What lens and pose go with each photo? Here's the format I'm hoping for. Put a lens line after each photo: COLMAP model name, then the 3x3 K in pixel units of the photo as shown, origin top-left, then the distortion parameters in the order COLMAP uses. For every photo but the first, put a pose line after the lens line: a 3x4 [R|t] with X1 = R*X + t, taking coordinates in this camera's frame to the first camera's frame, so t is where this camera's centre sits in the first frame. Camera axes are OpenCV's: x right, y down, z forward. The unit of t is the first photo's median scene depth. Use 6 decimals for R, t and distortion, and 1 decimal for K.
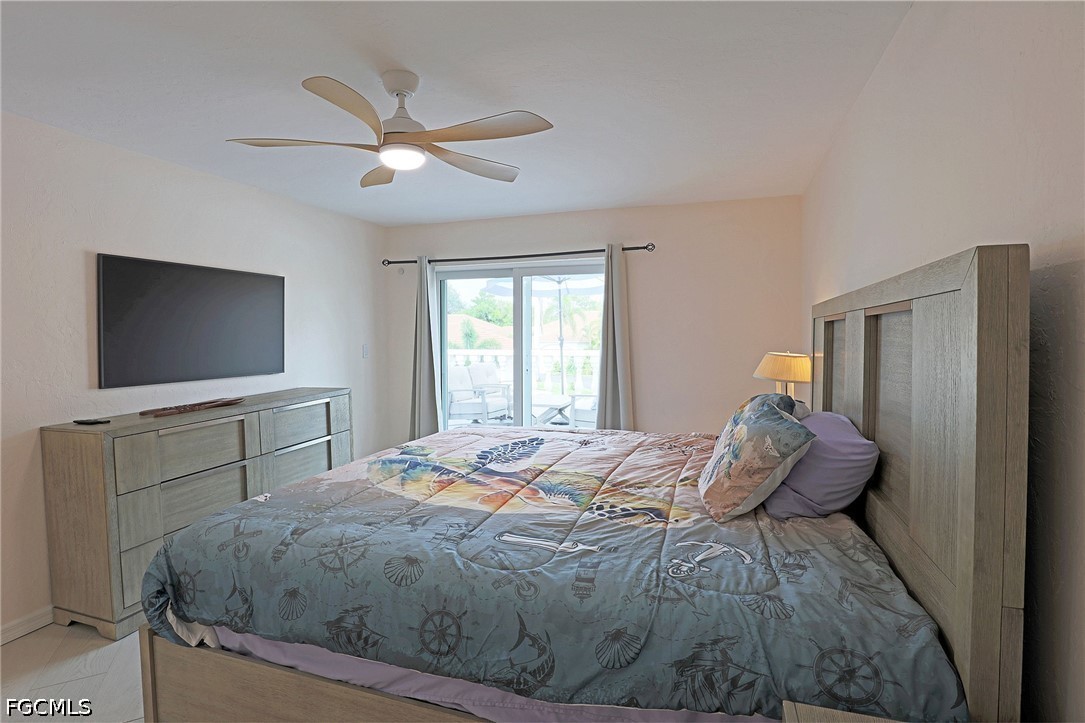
lens RADIAL K [[541.2, 0, 539.9], [0, 541.2, 360.9], [0, 0, 1]] dist [-0.016760, 0.000509]
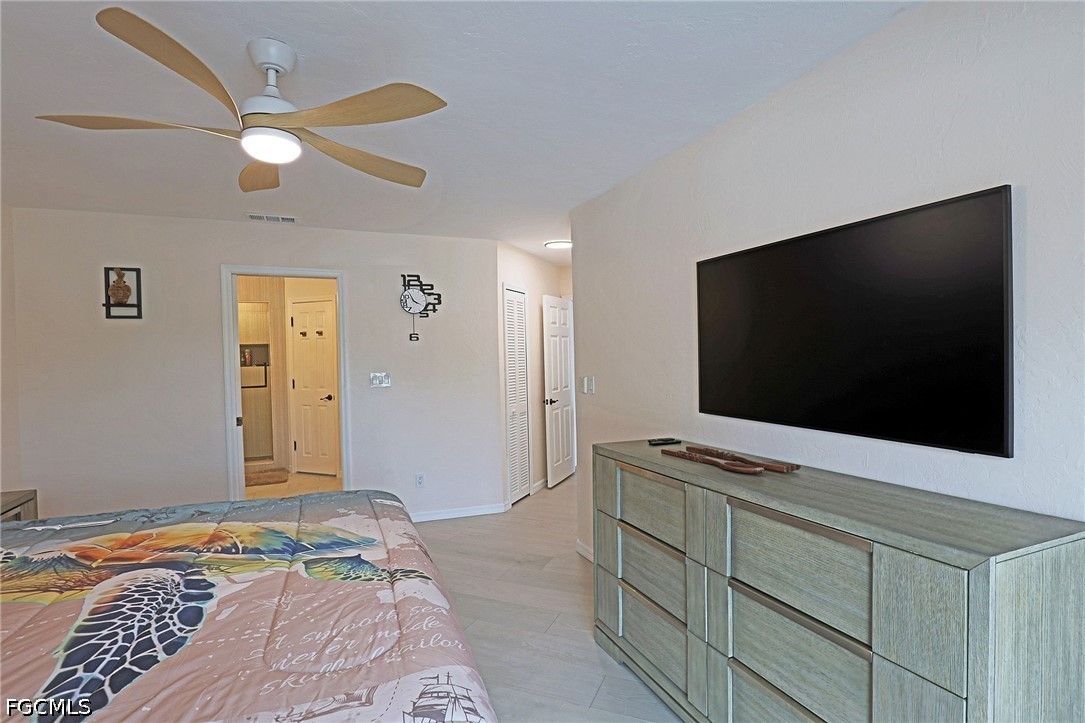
lens RADIAL K [[541.2, 0, 537.6], [0, 541.2, 365.1], [0, 0, 1]] dist [-0.016760, 0.000509]
pose [[-0.772812, 0.036113, -0.633607, -0.039498], [-0.003694, 0.998107, 0.061393, -0.107625], [0.634625, 0.049786, -0.771215, 1.965920]]
